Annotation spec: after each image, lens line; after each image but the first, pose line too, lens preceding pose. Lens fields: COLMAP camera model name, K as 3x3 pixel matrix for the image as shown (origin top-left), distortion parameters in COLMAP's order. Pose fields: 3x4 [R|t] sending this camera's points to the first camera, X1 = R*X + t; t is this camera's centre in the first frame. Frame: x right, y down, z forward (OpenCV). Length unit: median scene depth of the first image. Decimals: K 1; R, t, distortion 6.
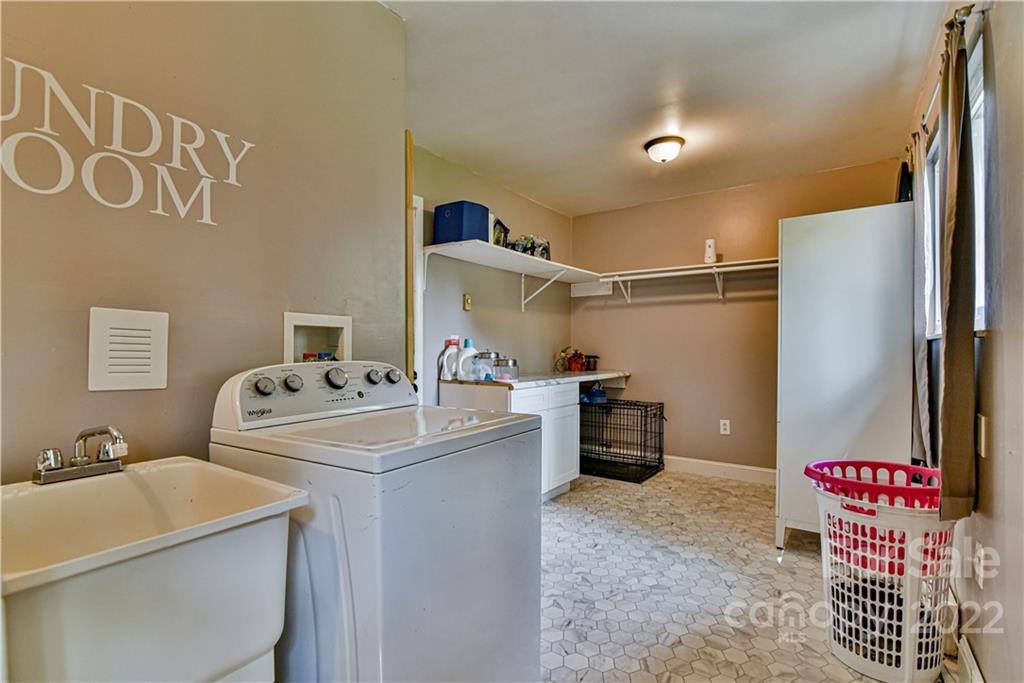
lens RADIAL K [[475.9, 0, 544.6], [0, 475.9, 346.6], [0, 0, 1]] dist [-0.018846, 0.000719]
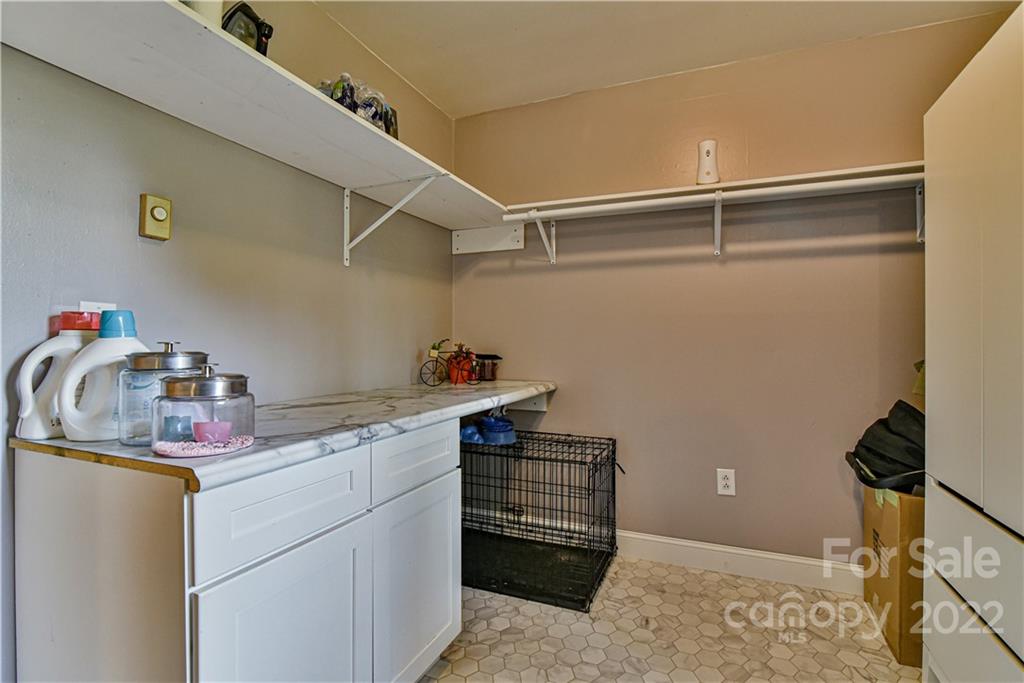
lens RADIAL K [[475.9, 0, 518.3], [0, 475.9, 344.5], [0, 0, 1]] dist [-0.018846, 0.000719]
pose [[0.986781, -0.002081, 0.162048, 0.046408], [0.001292, 0.999987, 0.004970, 0.004325], [-0.162056, -0.004695, 0.986770, 0.471988]]
